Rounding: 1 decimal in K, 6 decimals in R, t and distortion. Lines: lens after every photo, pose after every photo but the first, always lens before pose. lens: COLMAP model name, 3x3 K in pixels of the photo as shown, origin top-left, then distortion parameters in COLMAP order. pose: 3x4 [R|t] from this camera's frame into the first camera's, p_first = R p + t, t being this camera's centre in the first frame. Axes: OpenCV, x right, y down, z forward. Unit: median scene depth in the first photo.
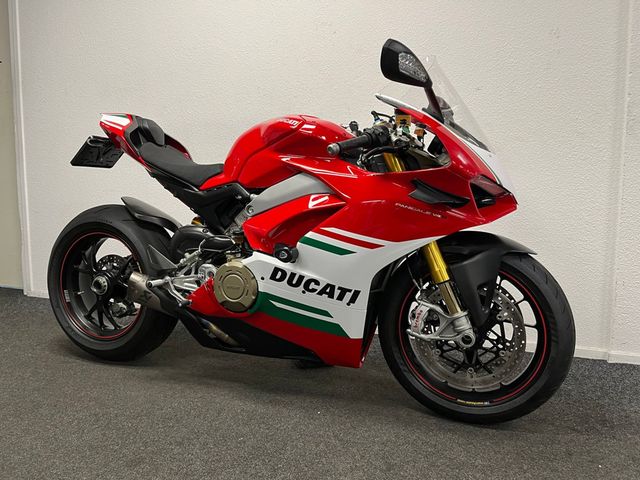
lens RADIAL K [[495.9, 0, 321.8], [0, 495.9, 216.1], [0, 0, 1]] dist [0.003134, -0.003635]
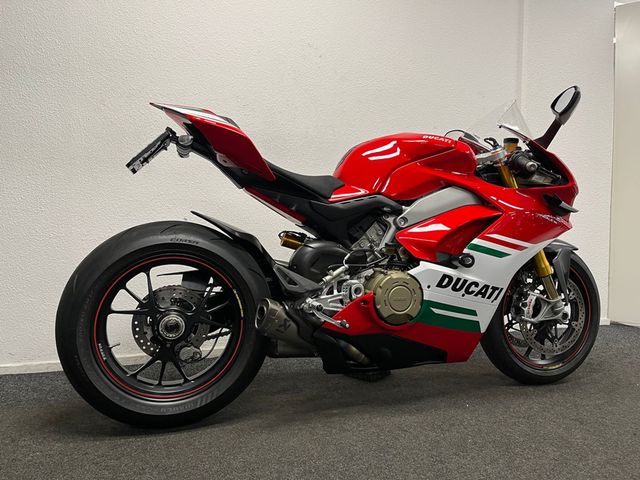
lens RADIAL K [[495.9, 0, 321.8], [0, 495.9, 216.1], [0, 0, 1]] dist [0.003134, -0.003635]
pose [[0.780658, 0.006141, 0.624928, -0.923099], [0.037031, 0.997740, -0.056063, 0.028338], [-0.623860, 0.066908, 0.778666, 0.321671]]
